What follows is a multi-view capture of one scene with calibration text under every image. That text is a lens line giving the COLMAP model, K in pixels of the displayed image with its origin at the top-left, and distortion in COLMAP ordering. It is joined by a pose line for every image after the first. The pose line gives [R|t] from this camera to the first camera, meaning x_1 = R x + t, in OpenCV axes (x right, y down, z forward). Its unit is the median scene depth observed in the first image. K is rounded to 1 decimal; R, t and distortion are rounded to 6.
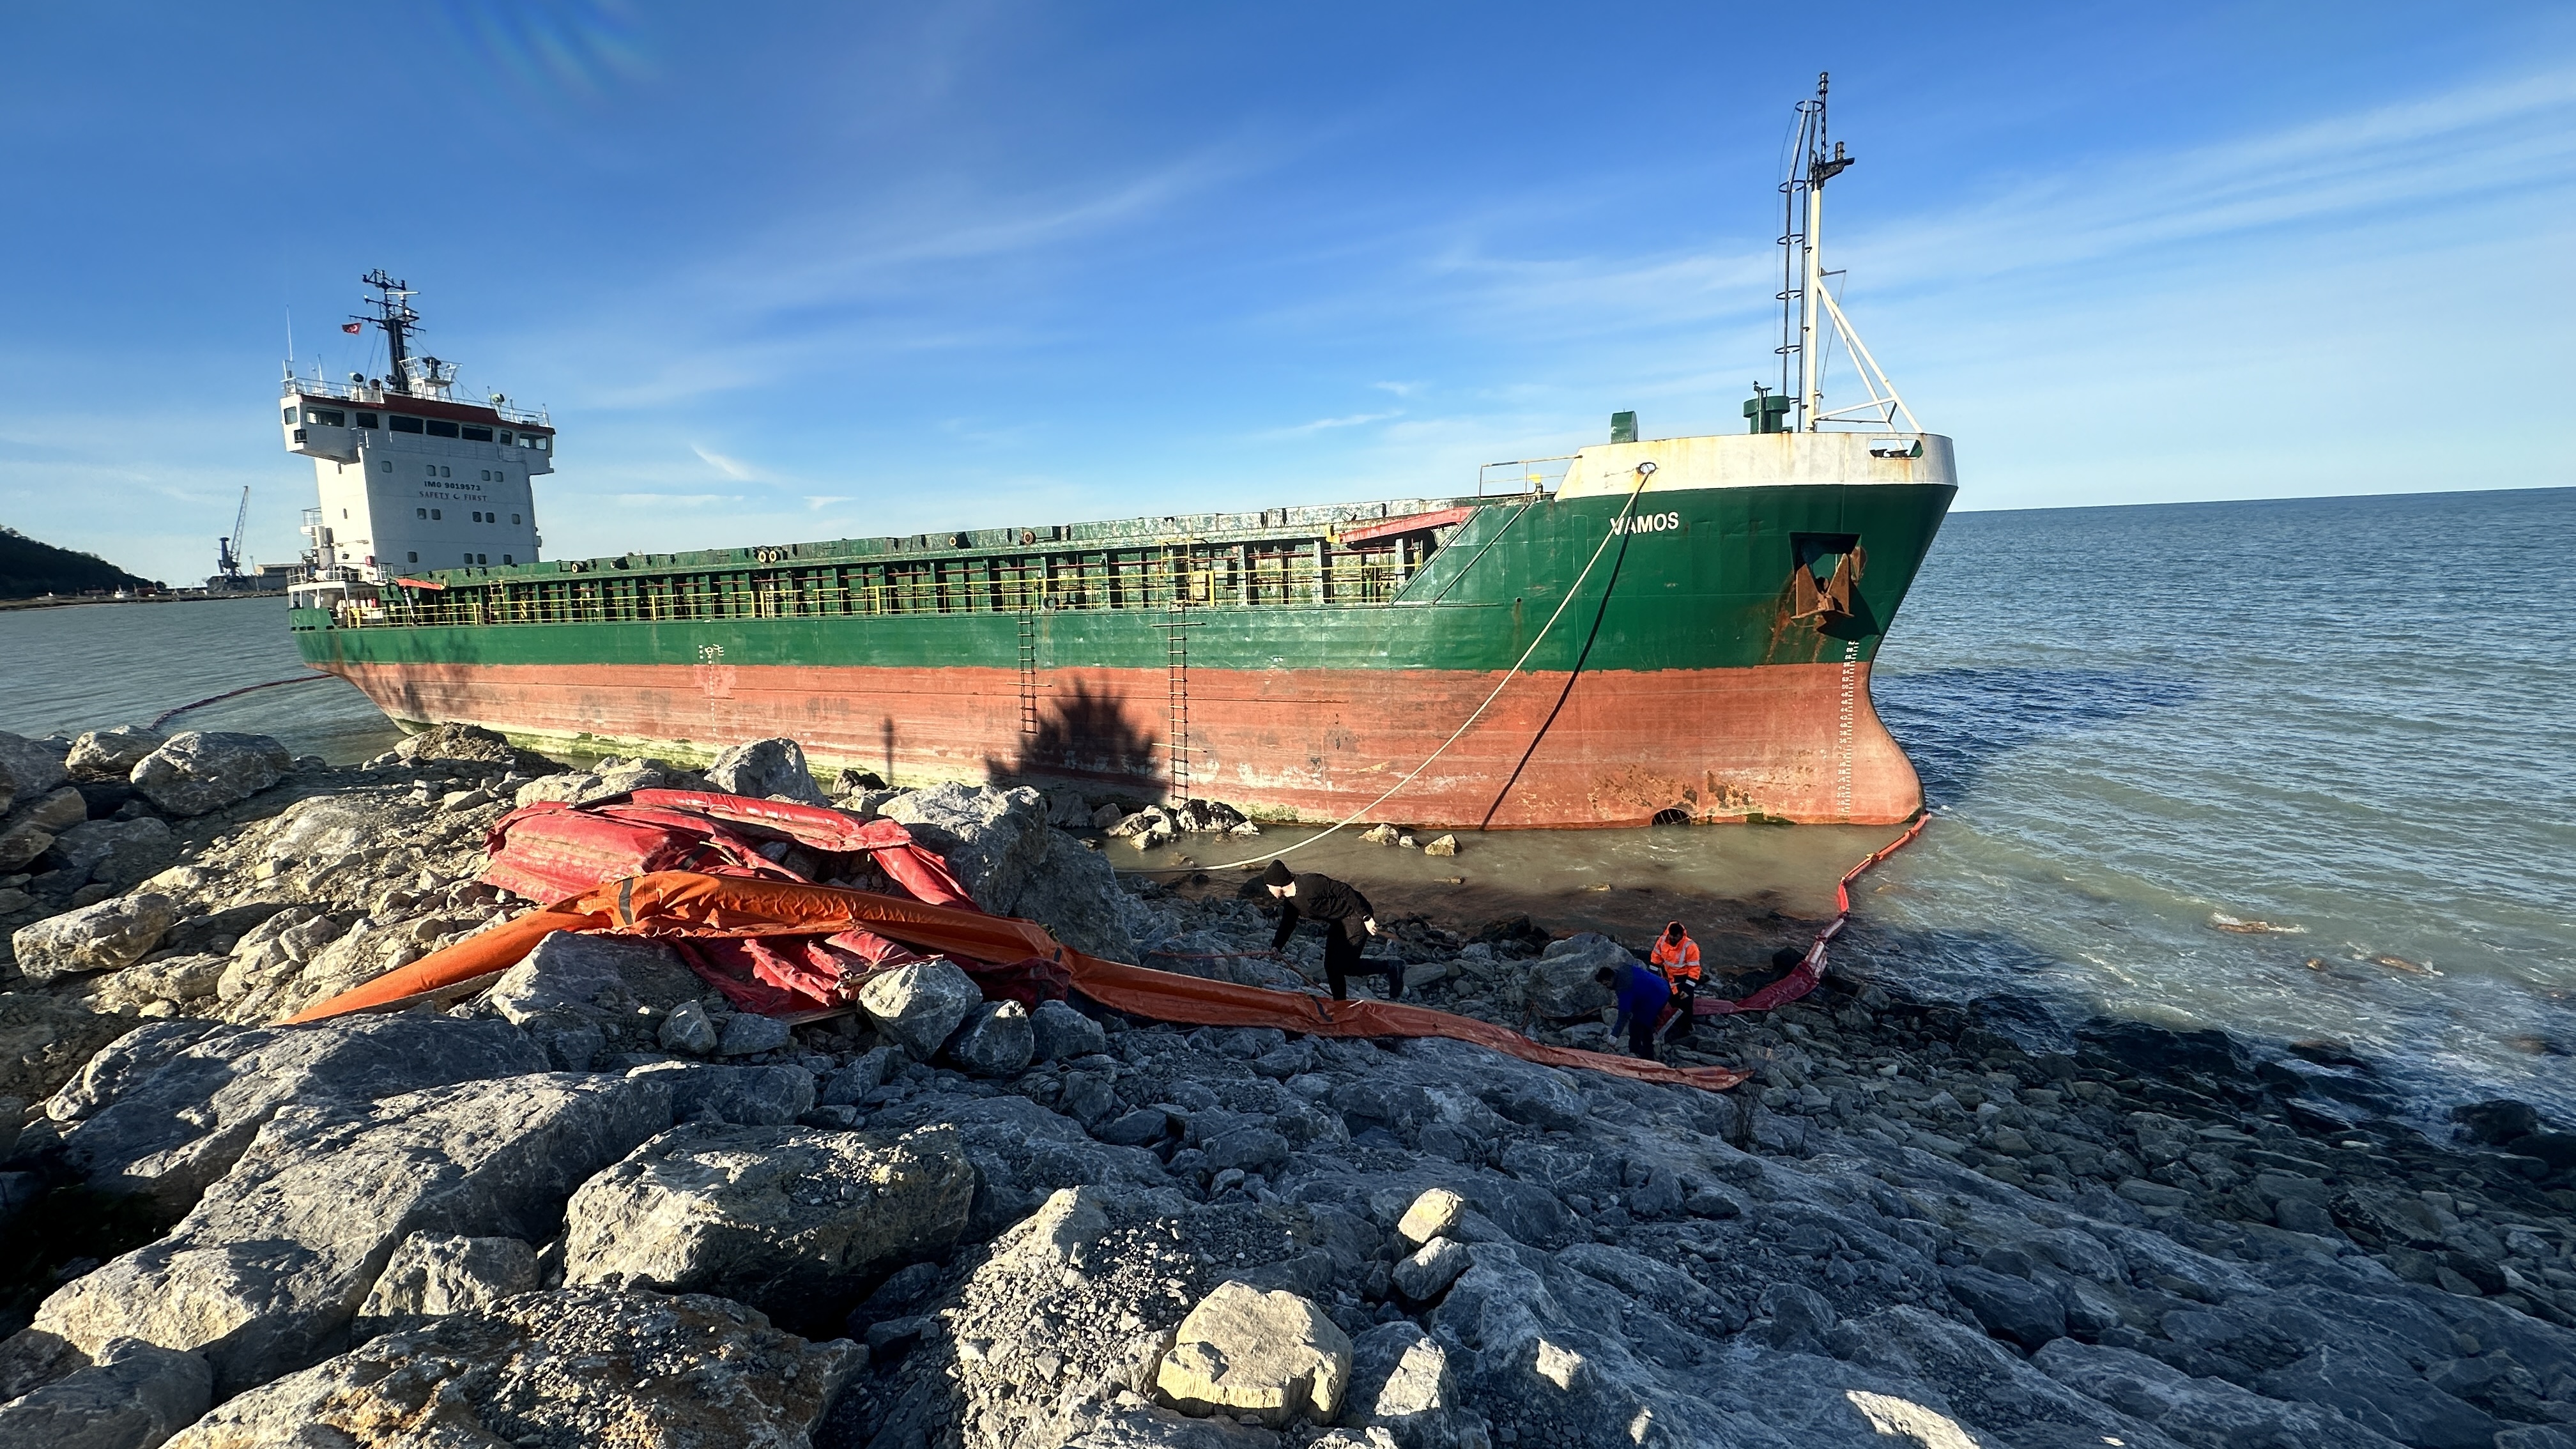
lens RADIAL K [[1012.5, 0, 1288.0], [0, 1012.5, 724.5], [0, 0, 1]] dist [0.013301, -0.000246]
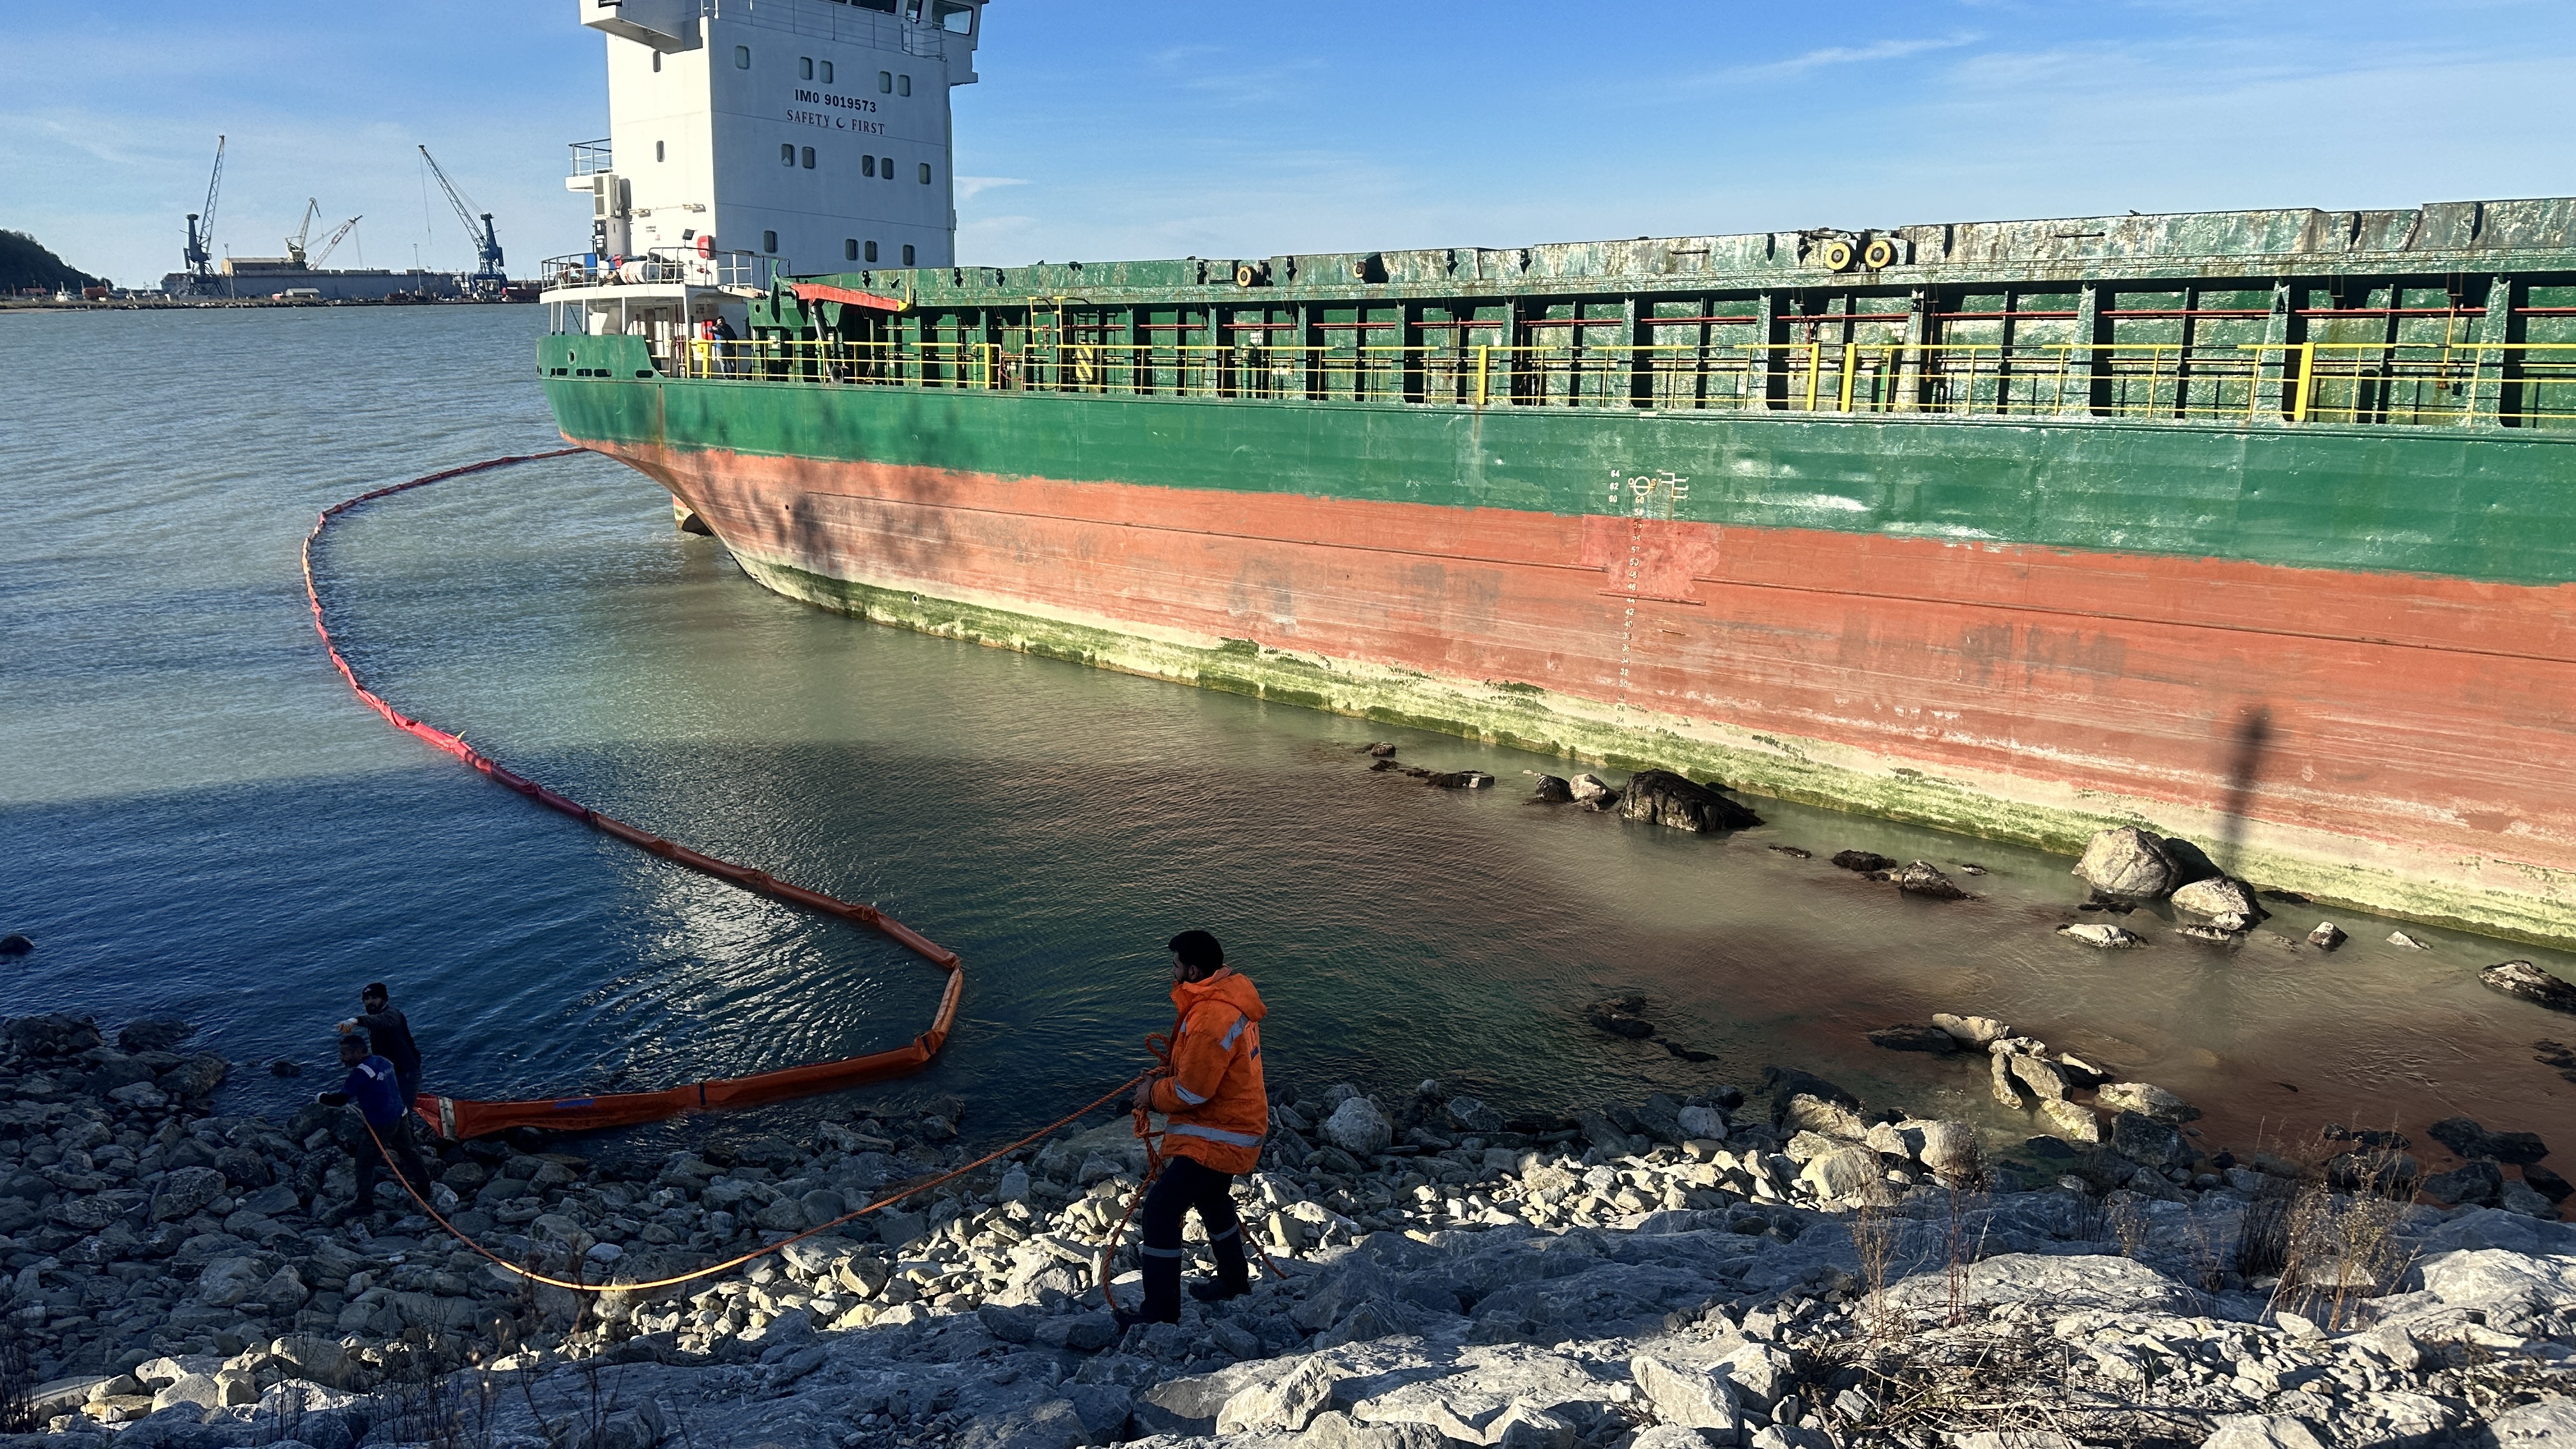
lens RADIAL K [[1763.5, 0, 1288.0], [0, 1763.5, 724.5], [0, 0, 1]] dist [0.136536, -0.170160]
pose [[0.969617, 0.098101, -0.224098, -0.455528], [-0.084225, 0.993937, 0.070682, -0.011519], [0.229673, -0.049660, 0.972000, 0.209837]]
